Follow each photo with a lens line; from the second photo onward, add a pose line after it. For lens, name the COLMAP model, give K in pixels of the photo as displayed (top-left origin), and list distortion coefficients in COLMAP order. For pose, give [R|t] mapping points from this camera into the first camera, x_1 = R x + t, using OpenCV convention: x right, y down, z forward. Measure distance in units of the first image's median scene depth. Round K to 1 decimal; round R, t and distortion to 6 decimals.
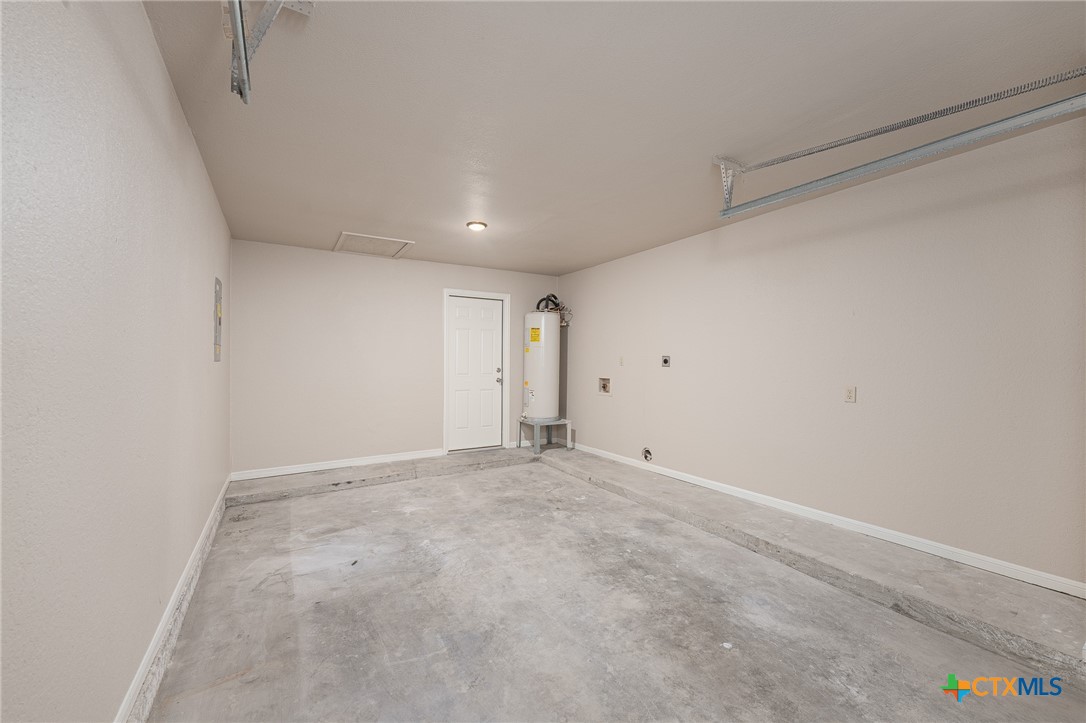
lens RADIAL K [[433.1, 0, 548.6], [0, 433.1, 356.4], [0, 0, 1]] dist [0.000454, 0.000112]
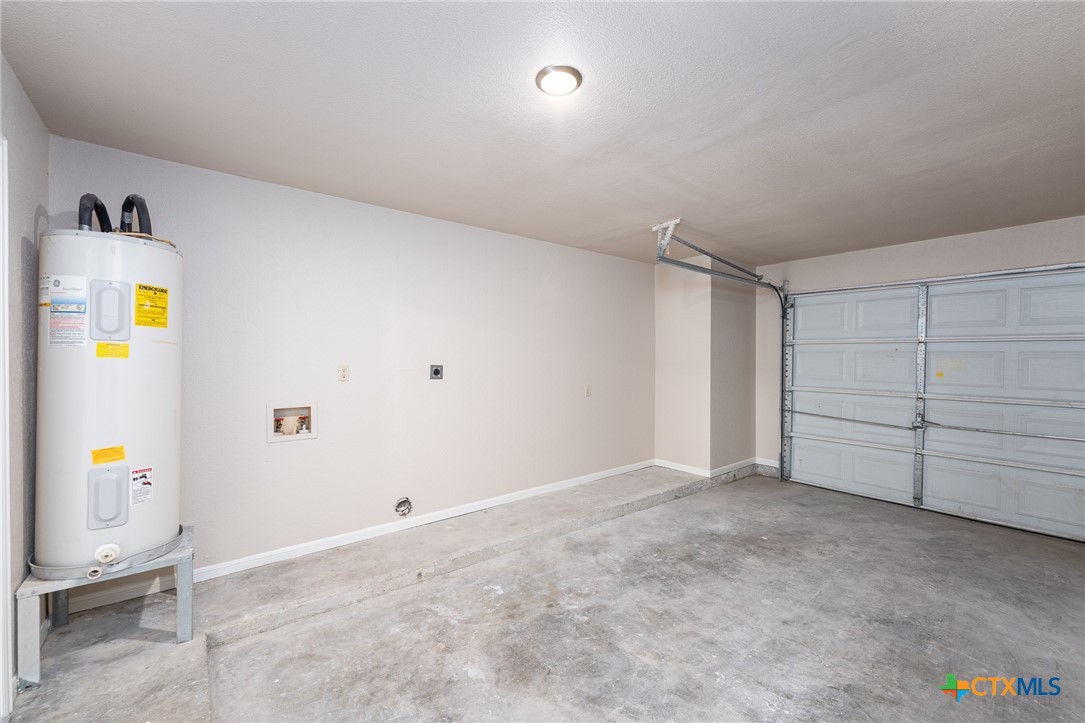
lens RADIAL K [[432.7, 0, 548.1], [0, 432.7, 356.4], [0, 0, 1]] dist [0.000454, 0.000112]
pose [[-0.128908, 0.001395, 0.991656, -0.735253], [-0.013239, 0.999907, -0.003127, -0.023910], [-0.991568, -0.013531, -0.128878, 1.291994]]
